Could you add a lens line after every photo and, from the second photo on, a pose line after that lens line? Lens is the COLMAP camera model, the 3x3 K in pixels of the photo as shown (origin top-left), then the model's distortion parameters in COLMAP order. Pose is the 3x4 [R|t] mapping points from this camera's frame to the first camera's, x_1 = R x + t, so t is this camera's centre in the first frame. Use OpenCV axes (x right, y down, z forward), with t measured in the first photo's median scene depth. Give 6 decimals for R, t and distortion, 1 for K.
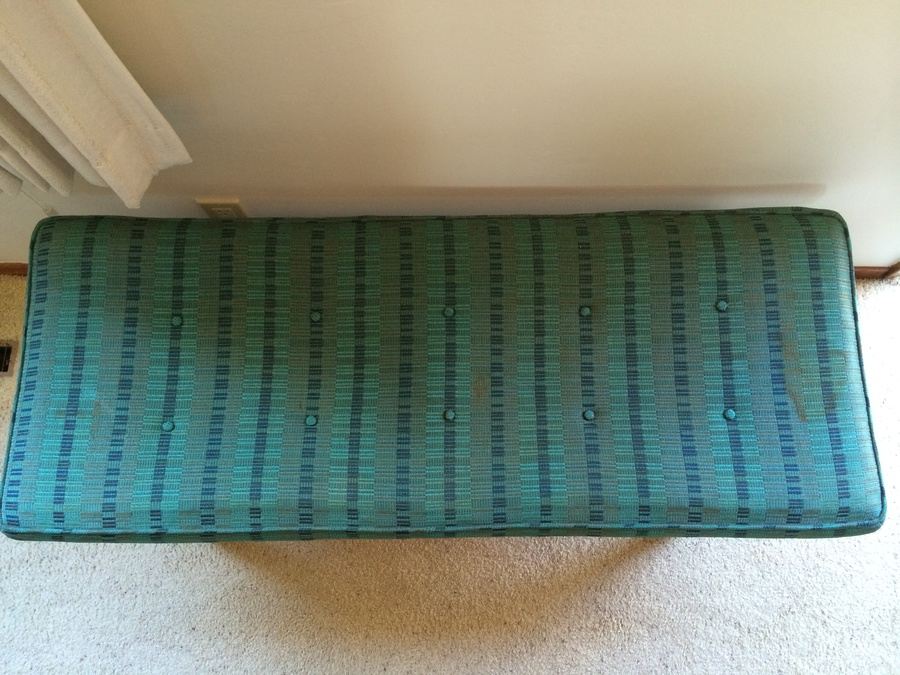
lens RADIAL K [[785.3, 0, 448.2], [0, 785.3, 338.5], [0, 0, 1]] dist [0.081422, -0.119223]
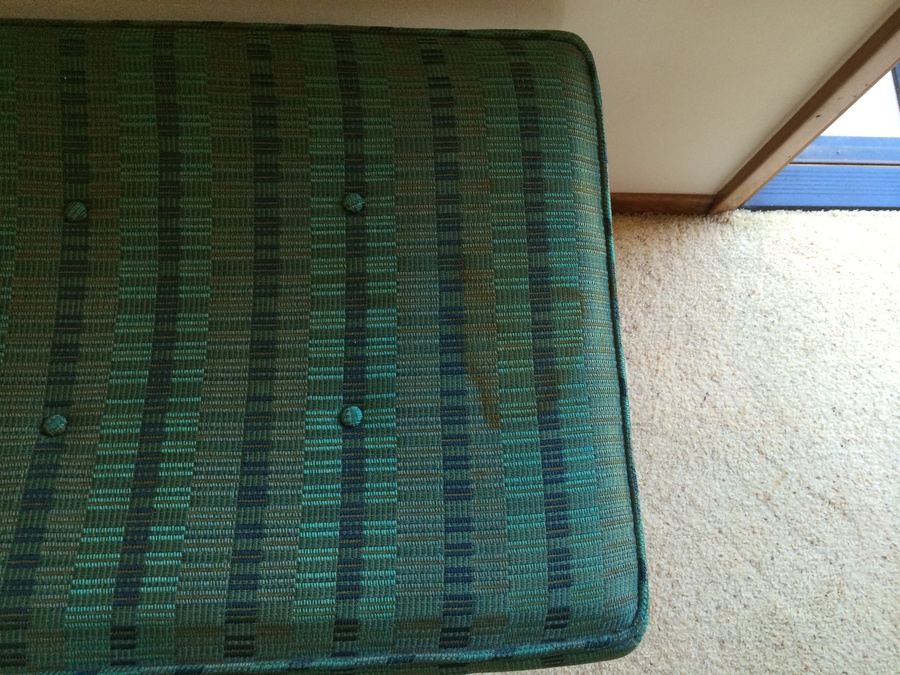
lens RADIAL K [[785.3, 0, 454.5], [0, 785.3, 337.8], [0, 0, 1]] dist [0.081422, -0.119223]
pose [[0.993790, -0.004803, 0.111166, 0.363250], [0.007184, 0.999753, -0.021027, 0.057721], [-0.111038, 0.021695, 0.993579, 0.506852]]
